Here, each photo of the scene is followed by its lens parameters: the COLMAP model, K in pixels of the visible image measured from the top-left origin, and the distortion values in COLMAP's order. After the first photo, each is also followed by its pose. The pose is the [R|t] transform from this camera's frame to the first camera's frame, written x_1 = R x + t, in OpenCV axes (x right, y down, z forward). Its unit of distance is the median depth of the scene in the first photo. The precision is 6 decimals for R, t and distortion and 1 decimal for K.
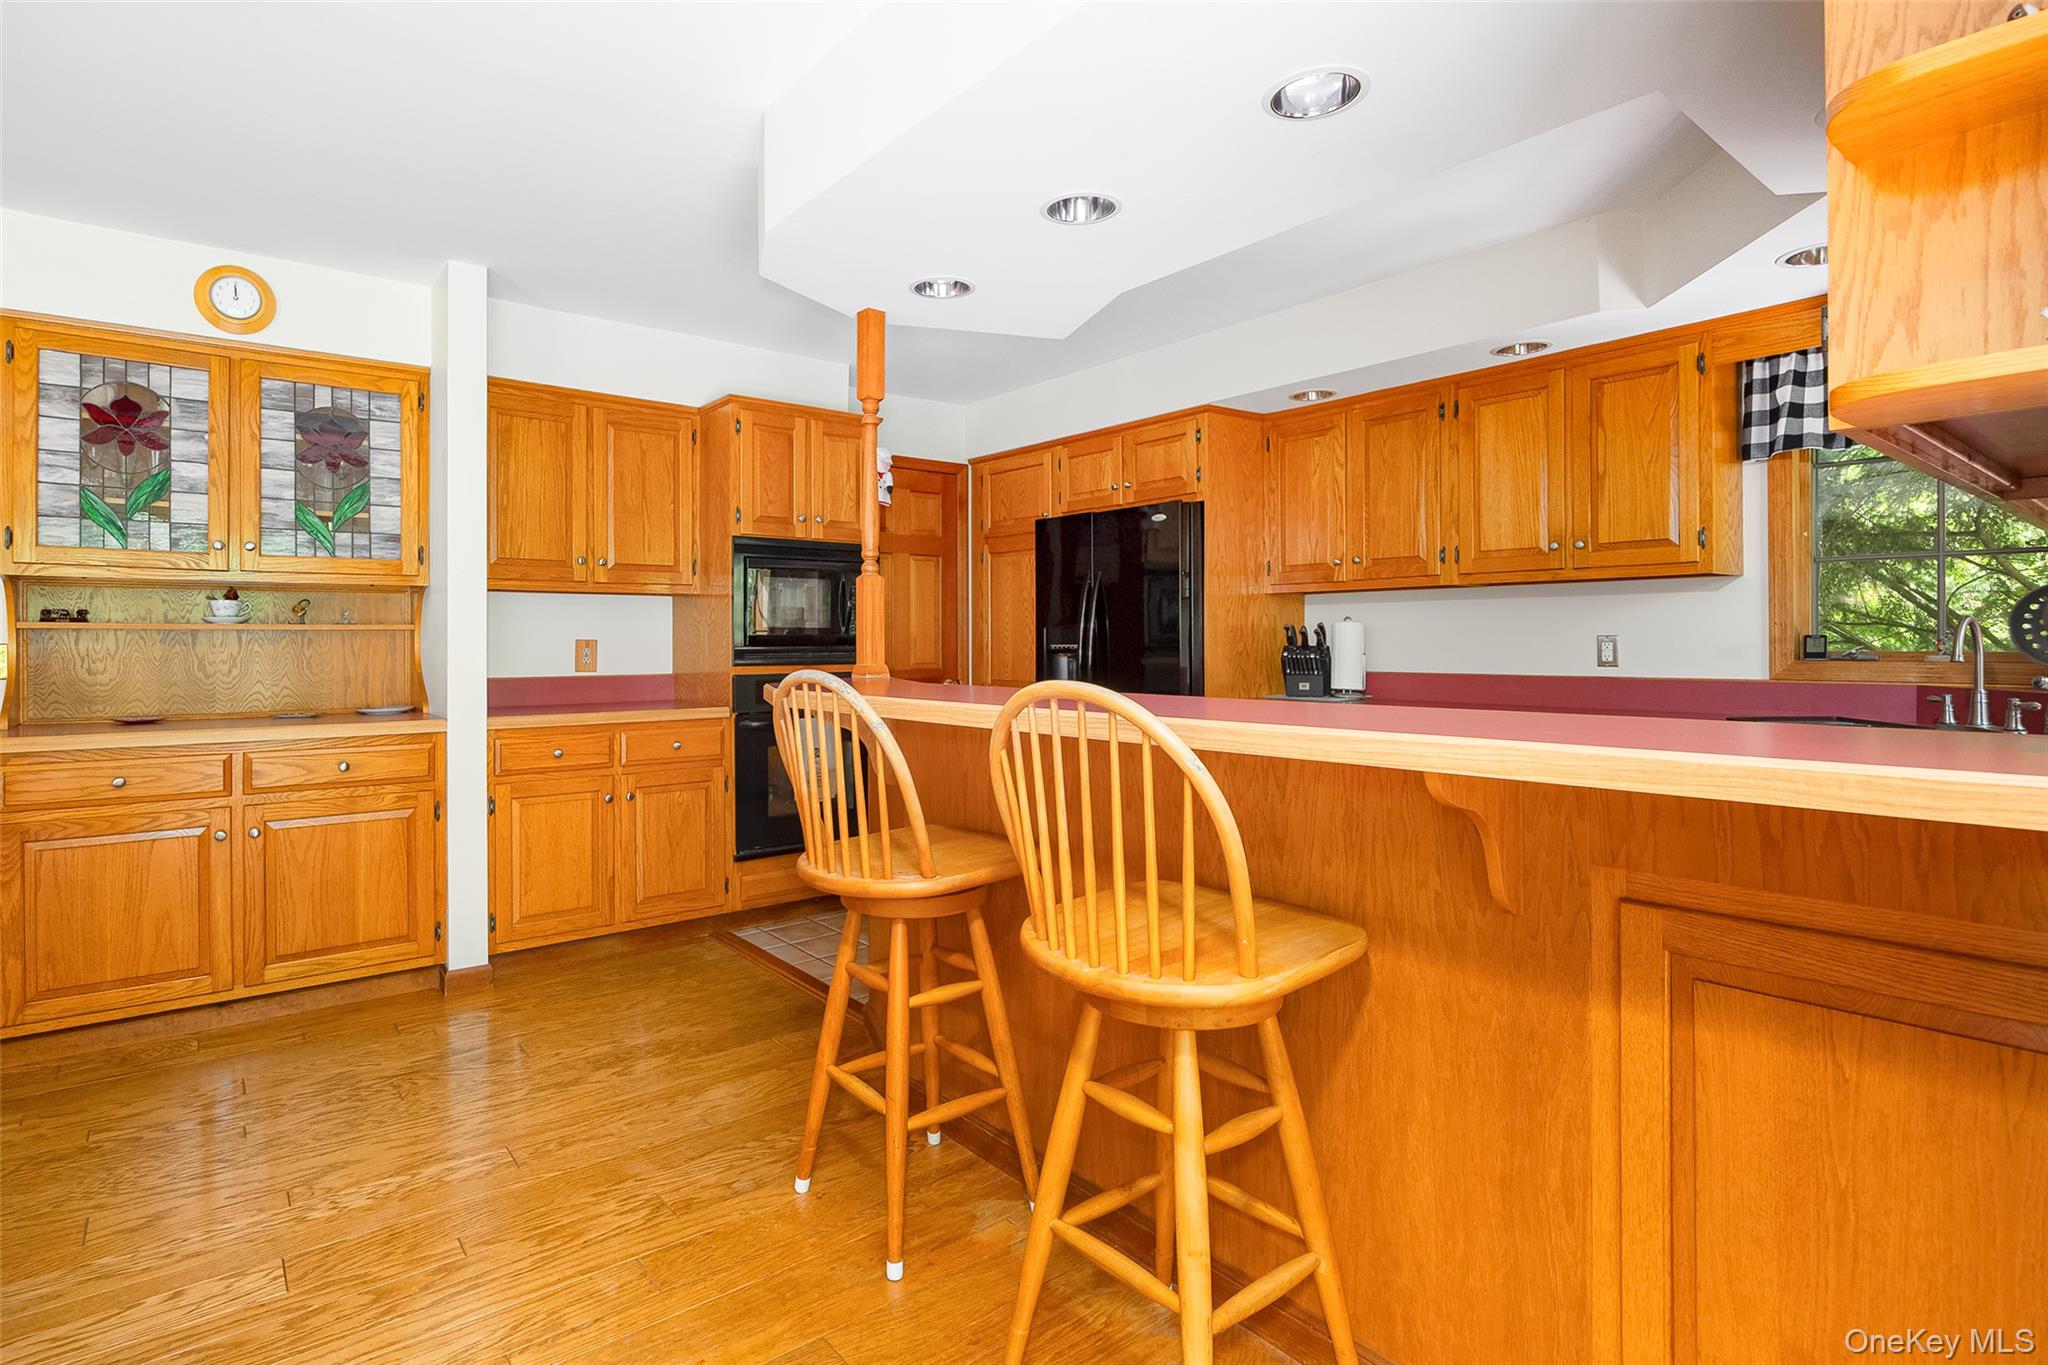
lens RADIAL K [[1009.8, 0, 947.6], [0, 1009.8, 641.6], [0, 0, 1]] dist [-0.016979, 0.001408]
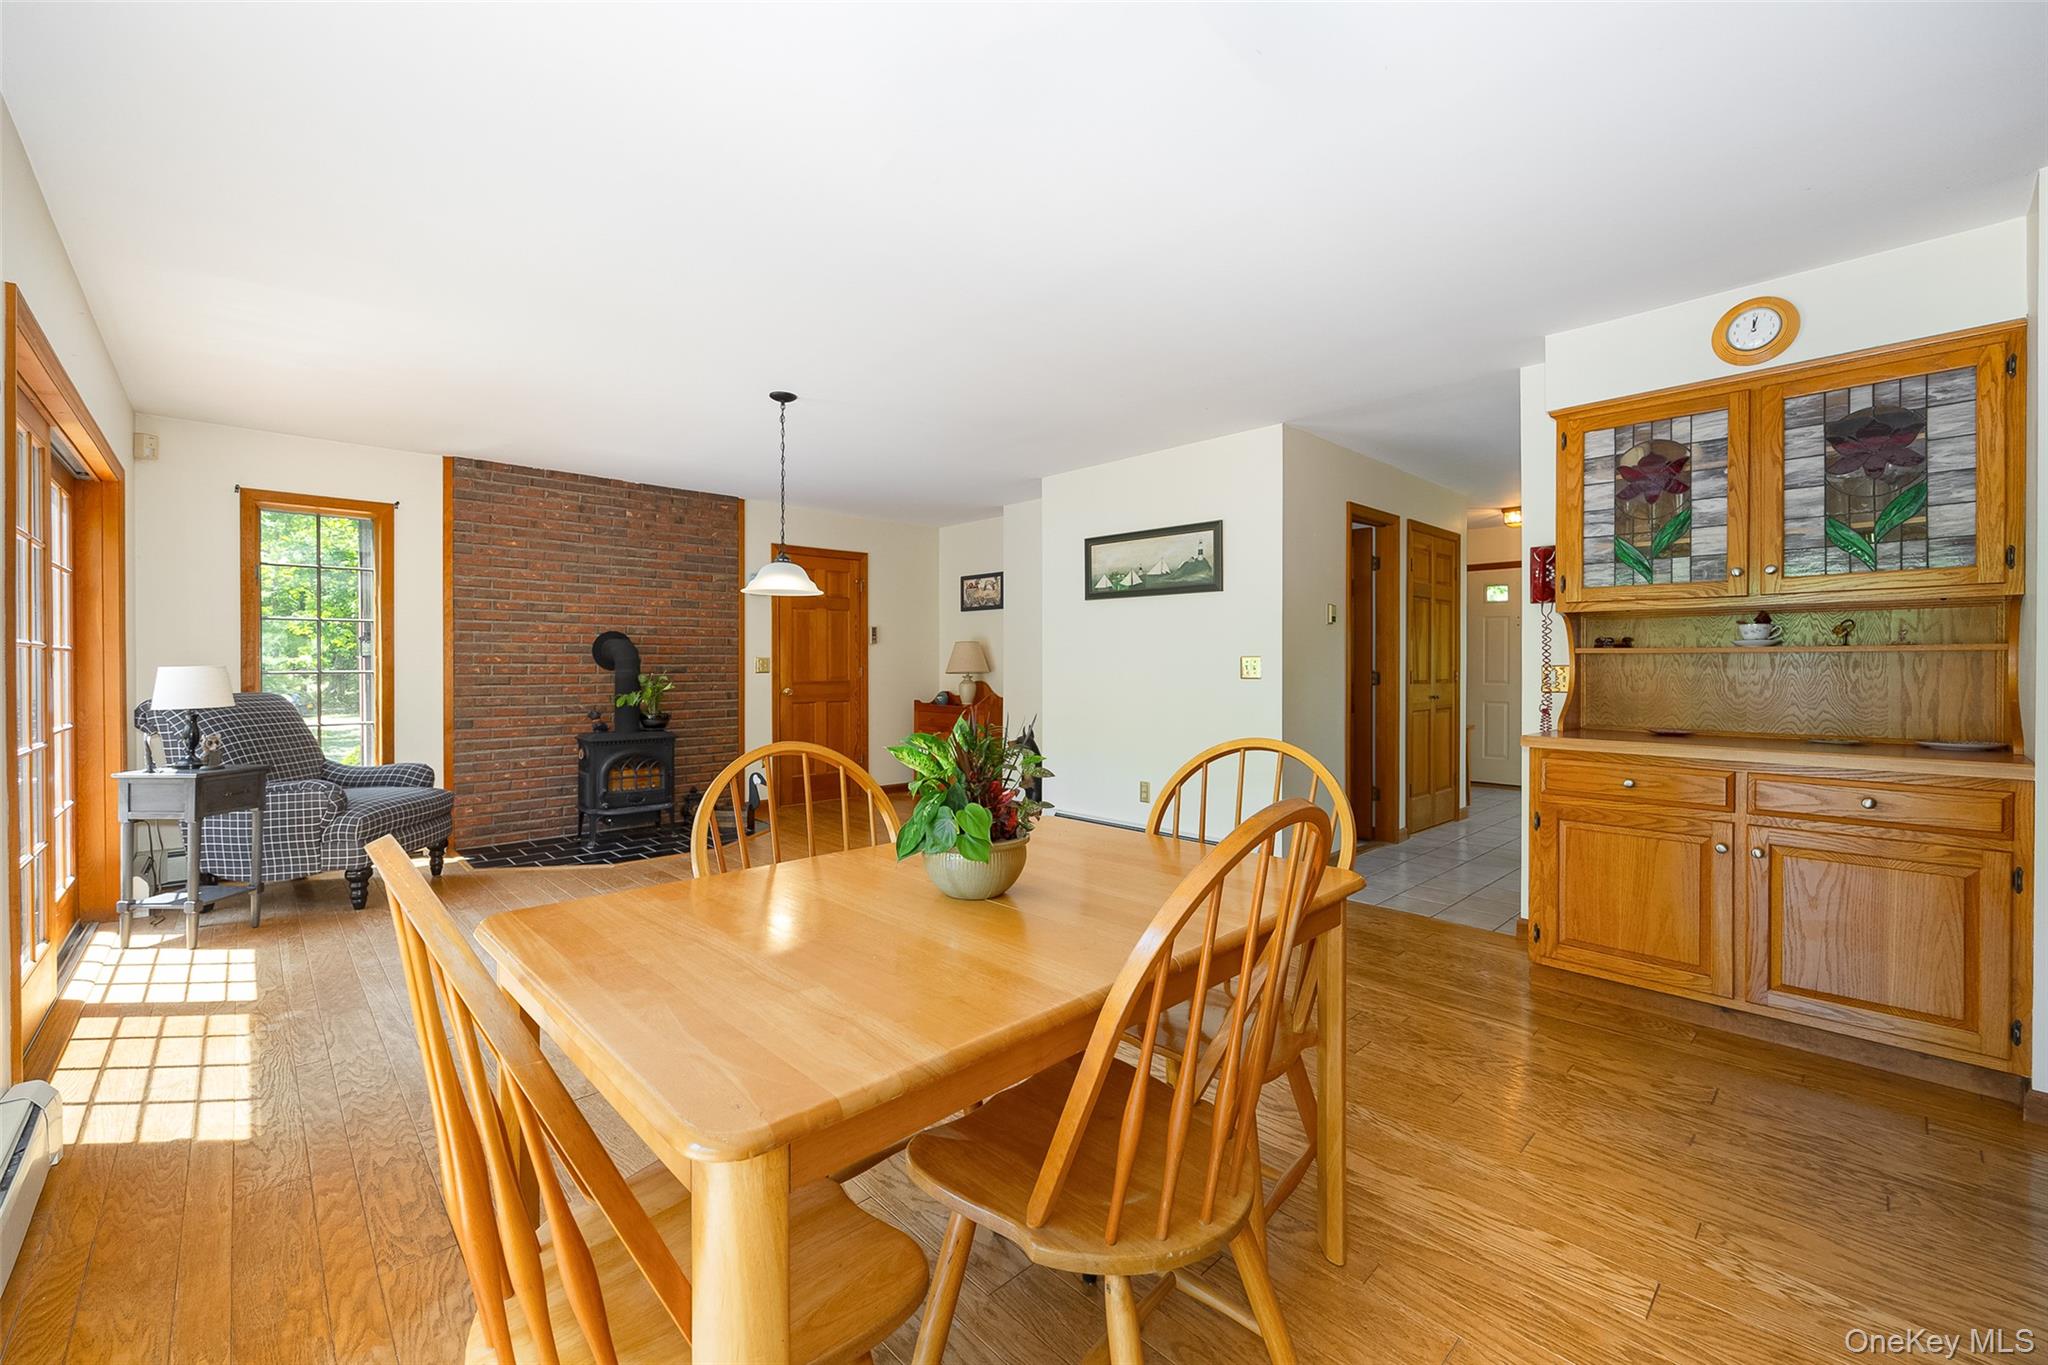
lens RADIAL K [[816.7, 0, 1020.9], [0, 816.7, 666.6], [0, 0, 1]] dist [-0.004476, -0.000044]
pose [[0.109456, 0.004866, -0.993980, 0.038221], [-0.002409, 0.999986, 0.004630, 0.000644], [0.993989, 0.001888, 0.109466, 0.161696]]
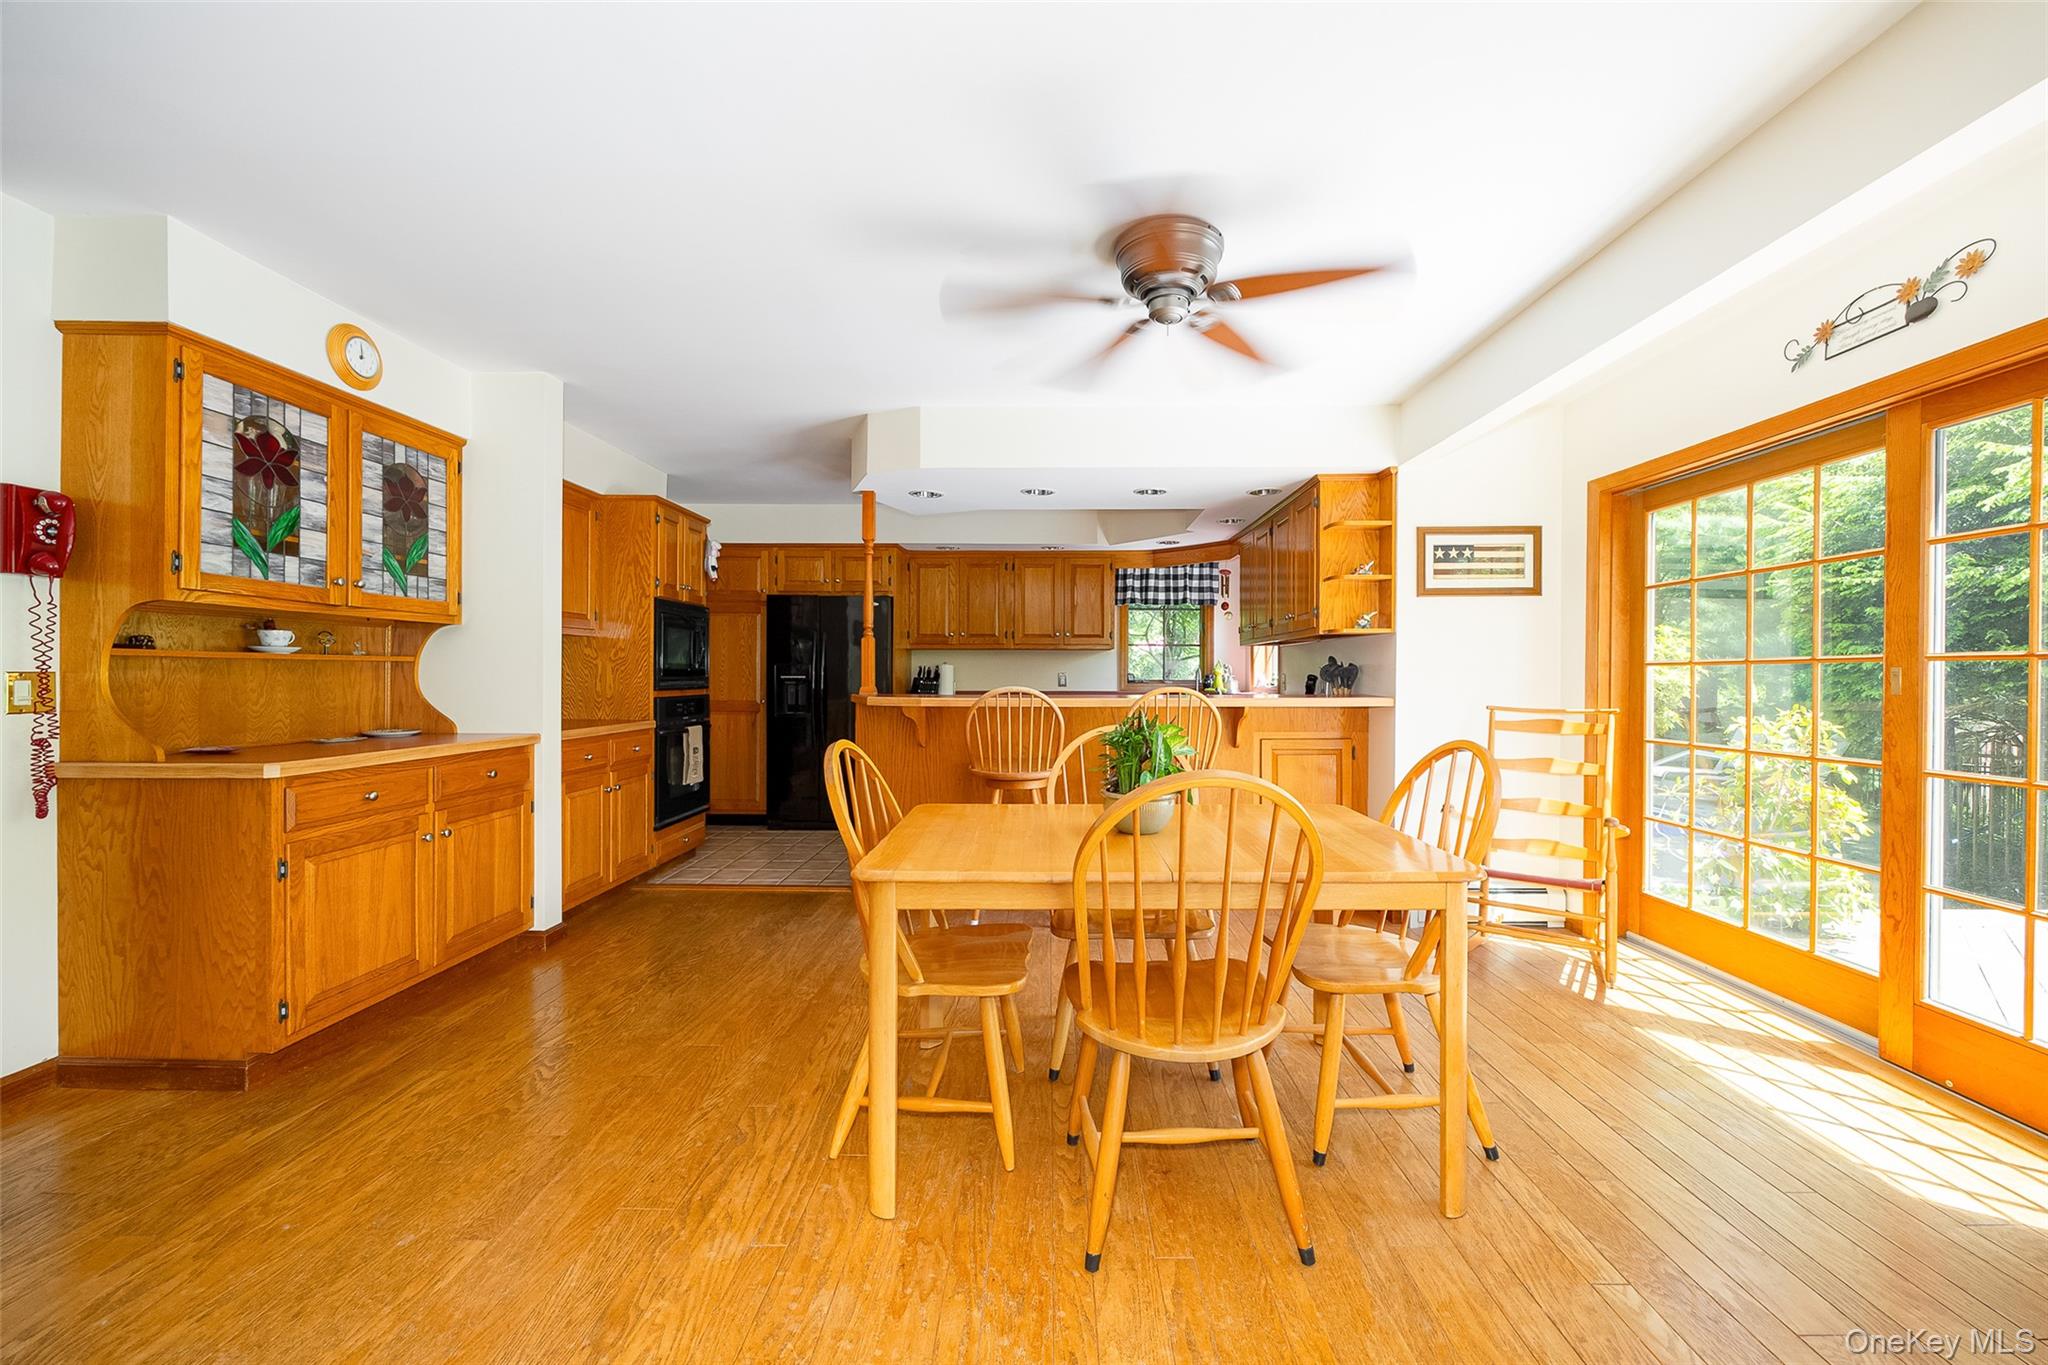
lens RADIAL K [[816.7, 0, 1029.9], [0, 816.7, 677.4], [0, 0, 1]] dist [-0.004476, -0.000044]
pose [[0.626533, 0.002744, 0.779390, -0.952662], [-0.006019, 0.999981, 0.001318, 0.001215], [-0.779372, -0.005517, 0.626538, -0.131841]]
